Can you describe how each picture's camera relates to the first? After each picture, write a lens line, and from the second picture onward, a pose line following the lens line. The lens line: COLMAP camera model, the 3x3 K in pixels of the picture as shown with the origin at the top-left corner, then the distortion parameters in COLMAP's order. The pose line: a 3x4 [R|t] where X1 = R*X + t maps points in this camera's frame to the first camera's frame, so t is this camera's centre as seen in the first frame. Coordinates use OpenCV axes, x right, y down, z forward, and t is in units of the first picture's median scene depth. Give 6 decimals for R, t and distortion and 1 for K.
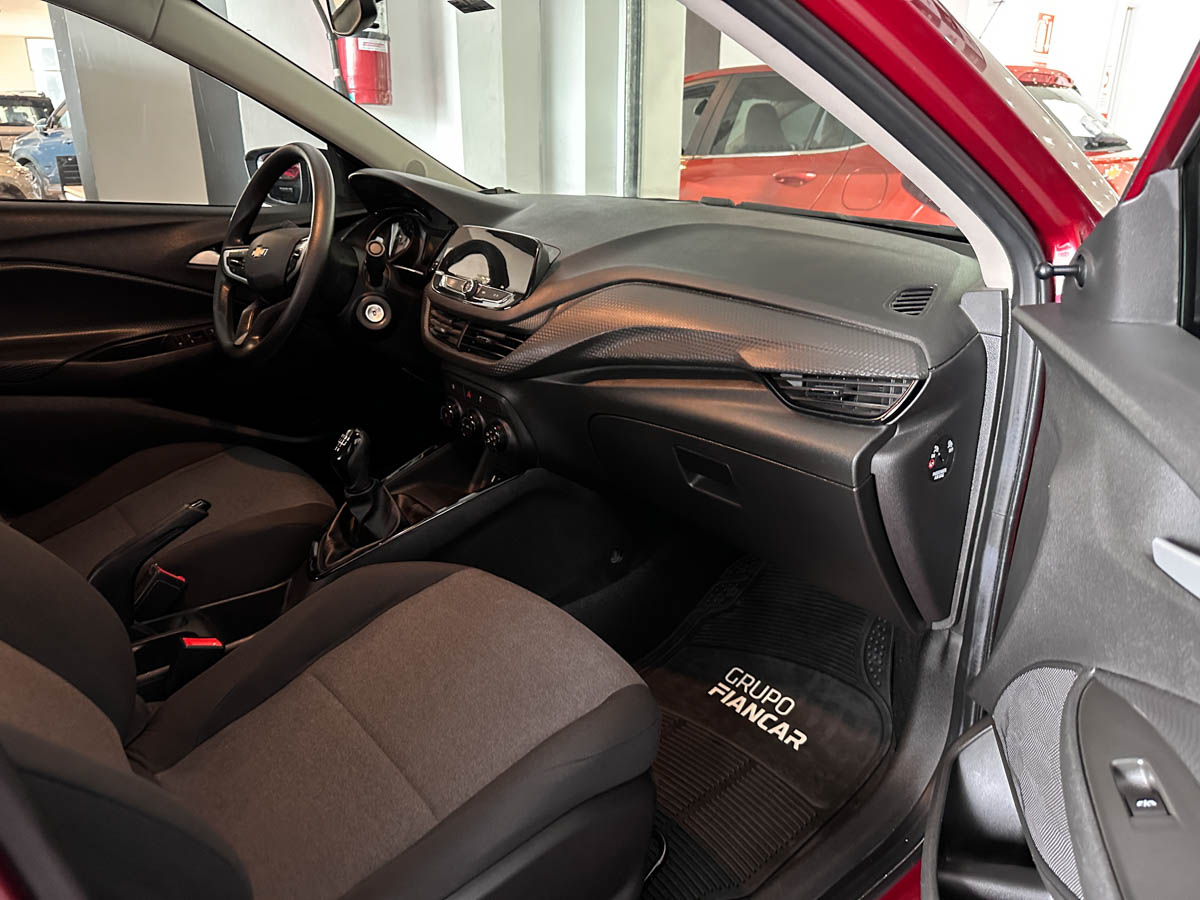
lens RADIAL K [[816.3, 0, 619.6], [0, 816.3, 451.0], [0, 0, 1]] dist [0.066584, -0.077288]
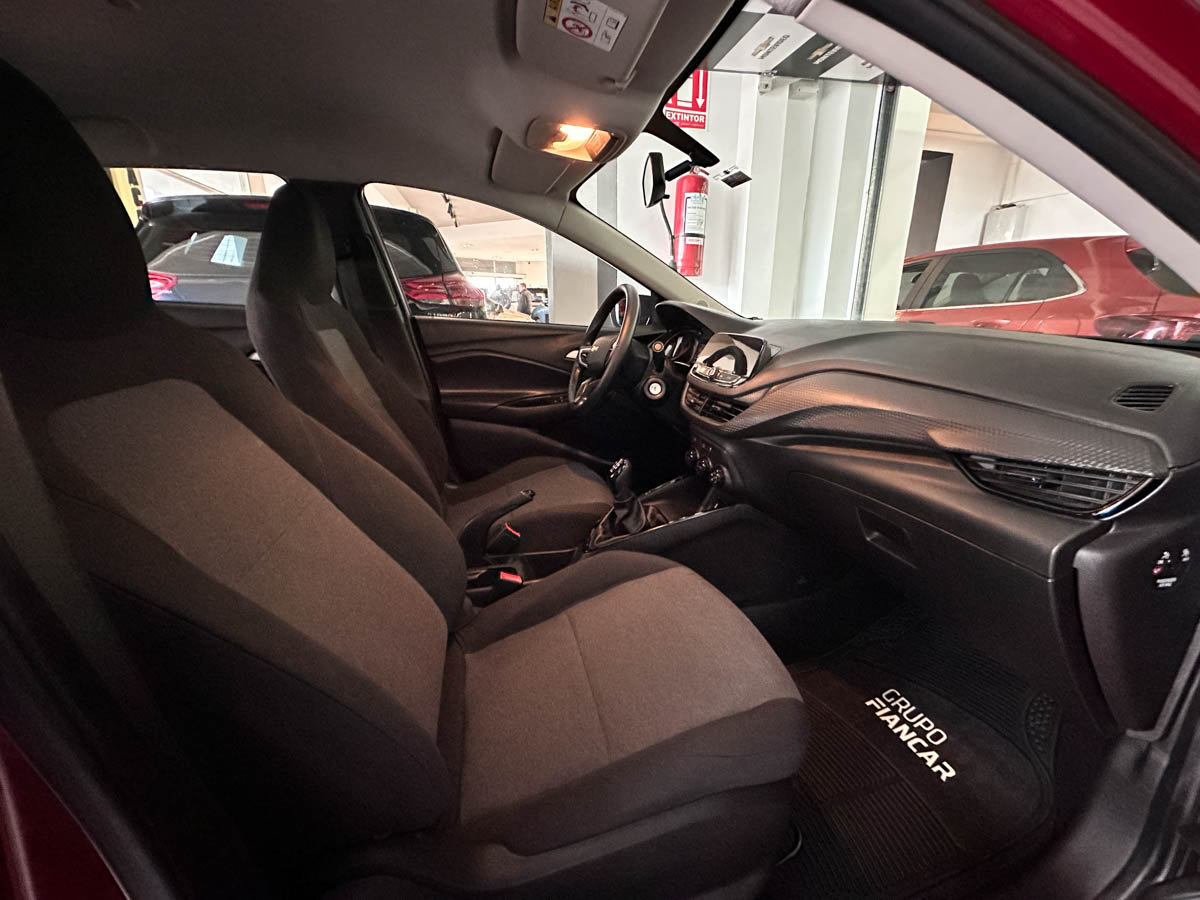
lens RADIAL K [[472.3, 0, 602.9], [0, 472.3, 450.3], [0, 0, 1]] dist [-0.011875, 0.000464]
pose [[0.890291, 0.113227, -0.441092, 0.028088], [-0.141481, 0.989437, -0.031578, -0.009394], [0.432857, 0.090520, 0.896906, 0.179993]]
